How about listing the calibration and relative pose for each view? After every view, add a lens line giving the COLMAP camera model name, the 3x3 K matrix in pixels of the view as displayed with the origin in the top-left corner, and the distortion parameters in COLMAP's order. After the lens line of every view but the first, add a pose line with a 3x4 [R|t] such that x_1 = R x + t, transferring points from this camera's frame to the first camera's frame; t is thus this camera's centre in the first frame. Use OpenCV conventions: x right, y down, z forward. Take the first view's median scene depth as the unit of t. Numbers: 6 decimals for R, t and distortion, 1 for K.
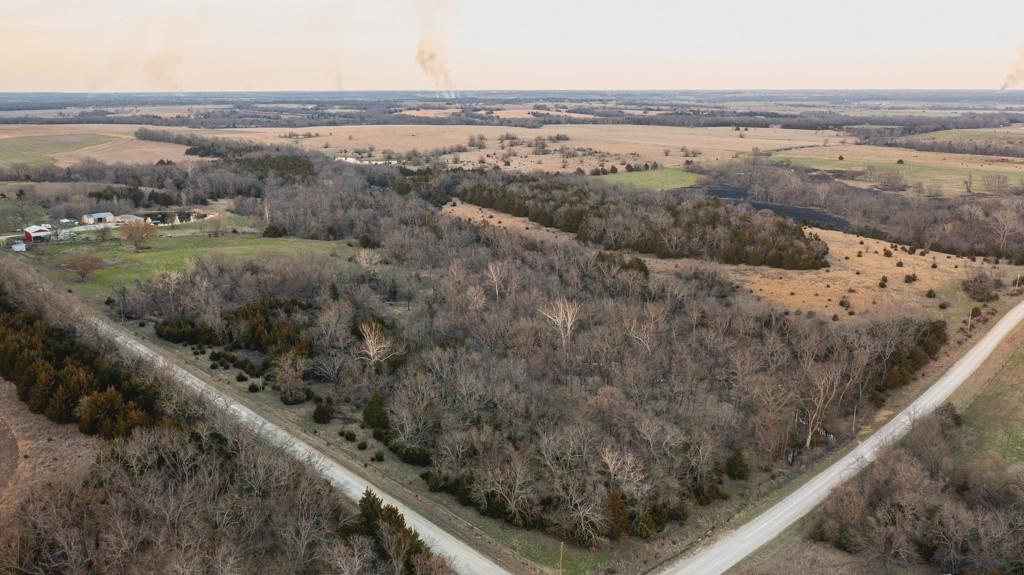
lens RADIAL K [[809.6, 0, 512.0], [0, 809.6, 287.5], [0, 0, 1]] dist [-0.014824, 0.003998]
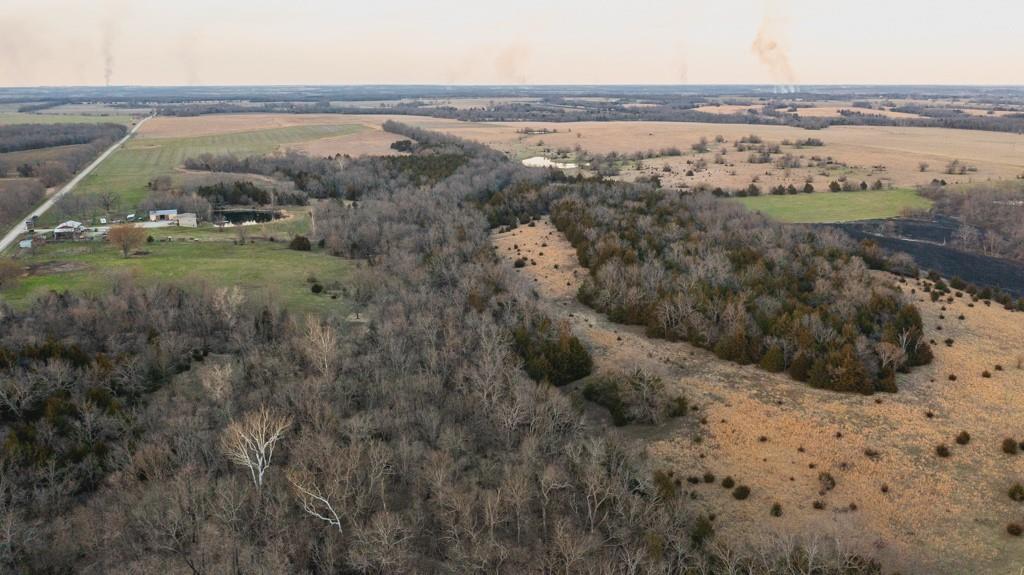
lens RADIAL K [[886.3, 0, 489.0], [0, 886.3, 289.1], [0, 0, 1]] dist [-0.036224, 0.012286]
pose [[0.916878, 0.091592, -0.388517, 0.079551], [-0.095833, 0.995361, 0.008494, -0.016039], [0.387493, 0.029445, 0.921402, 0.076046]]
